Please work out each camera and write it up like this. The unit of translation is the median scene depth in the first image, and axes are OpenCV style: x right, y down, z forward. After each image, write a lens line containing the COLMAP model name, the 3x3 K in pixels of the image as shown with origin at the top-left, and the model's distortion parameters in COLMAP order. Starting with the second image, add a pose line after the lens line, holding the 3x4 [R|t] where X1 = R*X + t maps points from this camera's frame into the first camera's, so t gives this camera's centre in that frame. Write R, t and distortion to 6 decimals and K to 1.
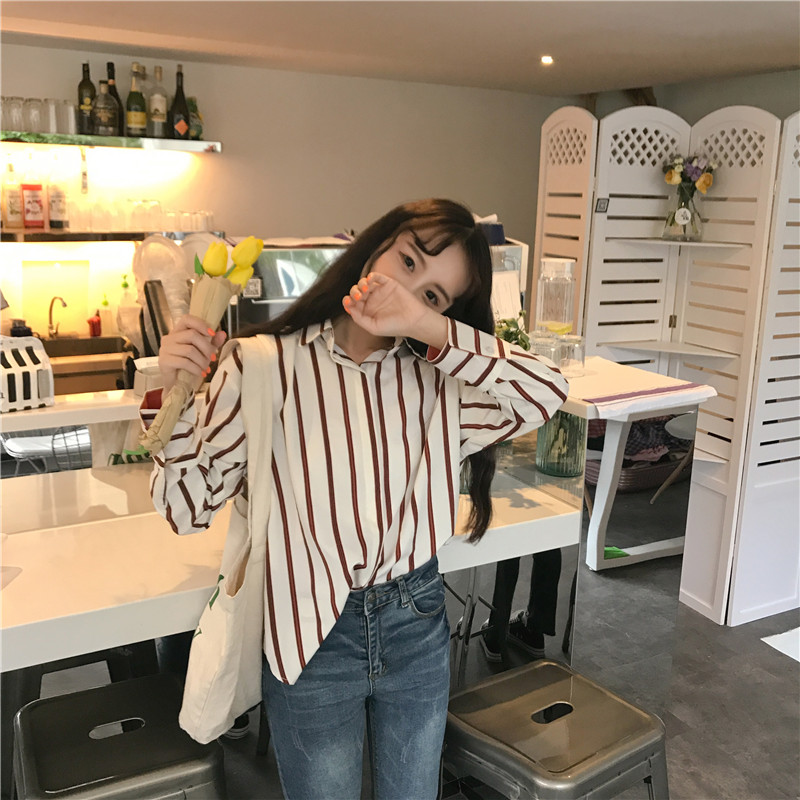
lens RADIAL K [[885.3, 0, 395.1], [0, 885.3, 395.3], [0, 0, 1]] dist [-0.001066, 0.000000]
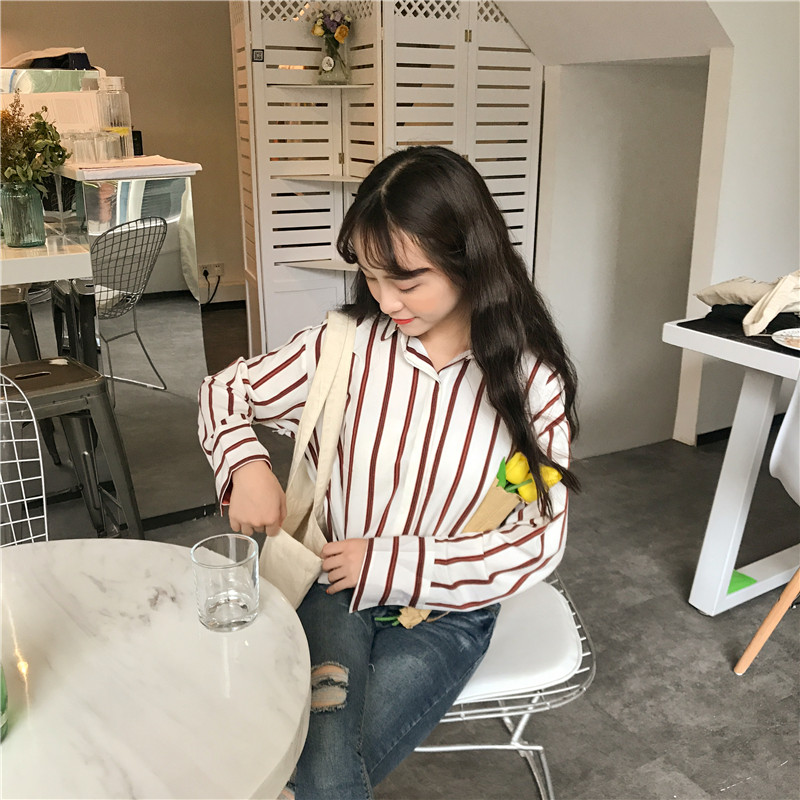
lens RADIAL K [[885.3, 0, 402.6], [0, 885.3, 399.7], [0, 0, 1]] dist [-0.001066, 0.000000]
pose [[0.999377, -0.029854, 0.018819, 0.392058], [0.028067, 0.995638, 0.088984, 0.148966], [-0.021394, -0.088401, 0.995855, -0.240679]]
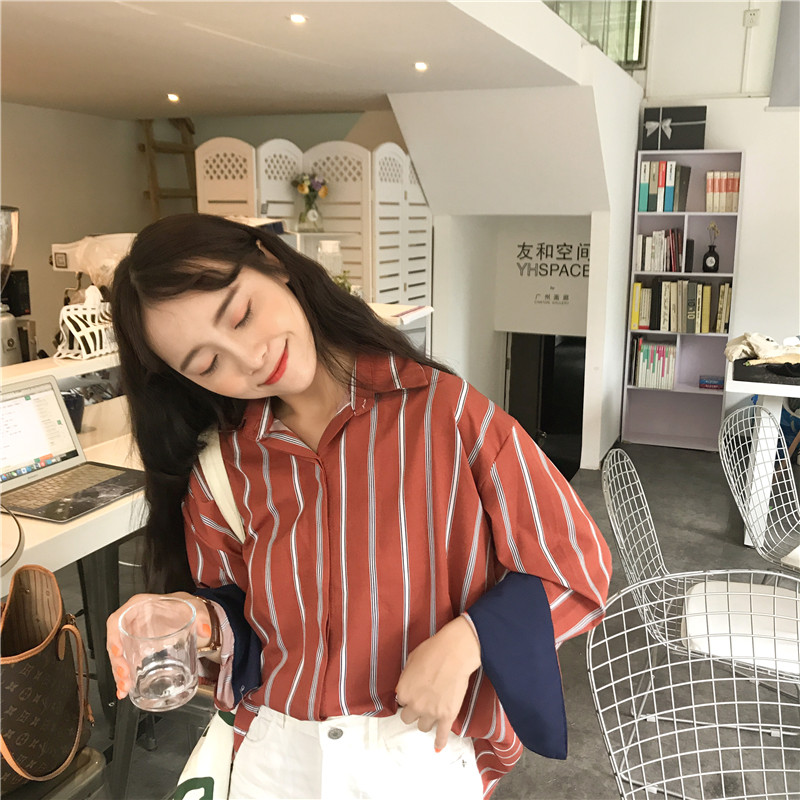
lens RADIAL K [[885.3, 0, 392.1], [0, 885.3, 393.1], [0, 0, 1]] dist [-0.001066, 0.000000]
pose [[0.784505, -0.144051, 0.603159, -0.493471], [0.152004, 0.987643, 0.038171, 0.050699], [-0.601204, 0.061737, 0.796707, -0.219658]]
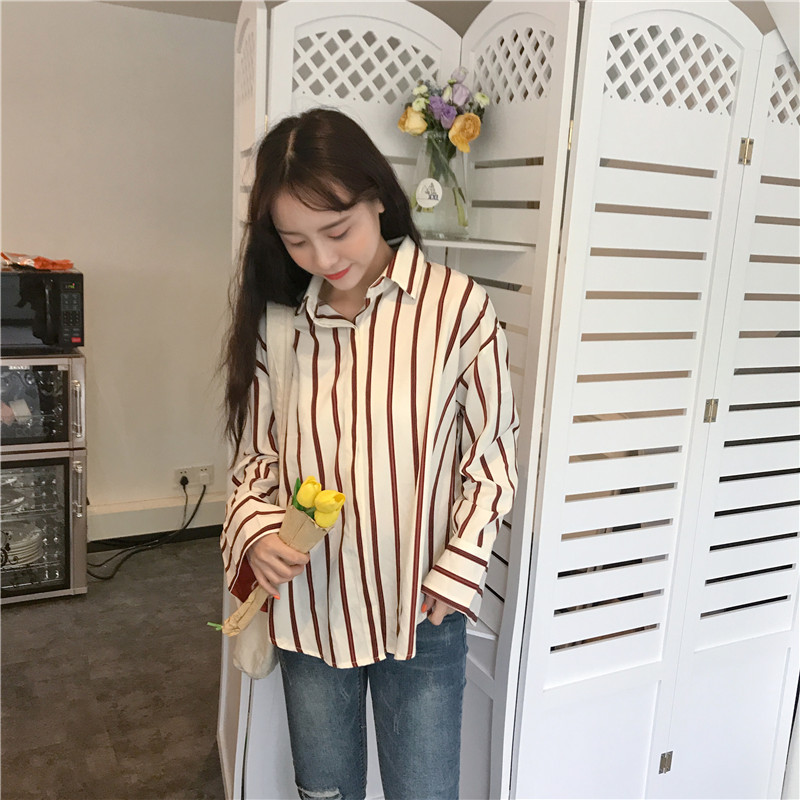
lens RADIAL K [[885.3, 0, 398.6], [0, 885.3, 398.5], [0, 0, 1]] dist [-0.001066, 0.000000]
pose [[0.999290, 0.036500, -0.009377, 0.317370], [-0.036660, 0.999175, -0.017479, -0.063732], [0.008732, 0.017810, 0.999803, 0.452783]]
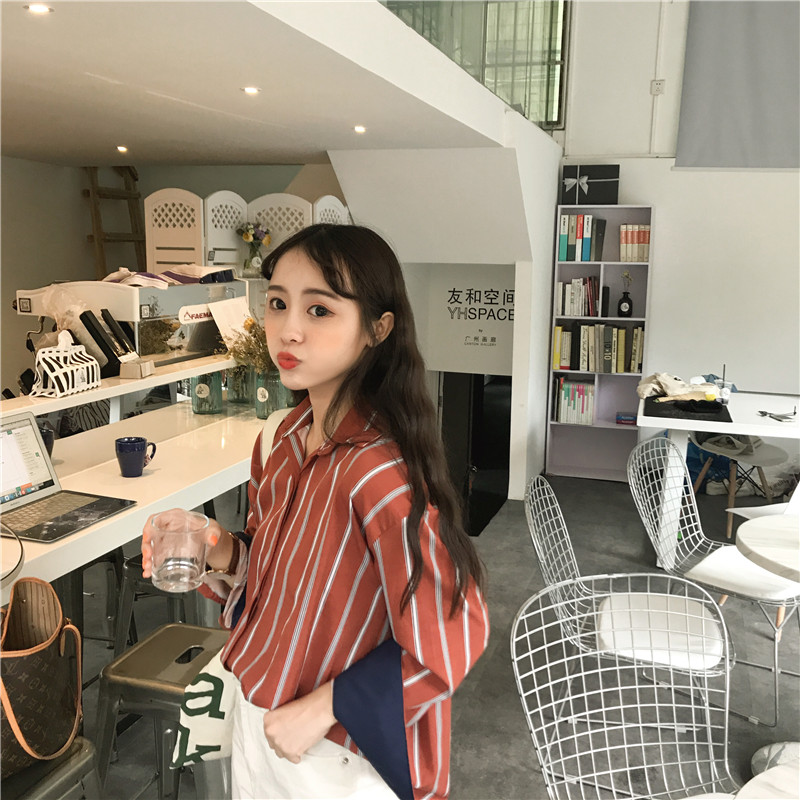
lens RADIAL K [[885.3, 0, 391.4], [0, 885.3, 401.0], [0, 0, 1]] dist [-0.001066, 0.000000]
pose [[0.735011, -0.124360, 0.666554, -0.562786], [0.153133, 0.988084, 0.015488, 0.049547], [-0.660537, 0.090687, 0.745296, -0.284241]]
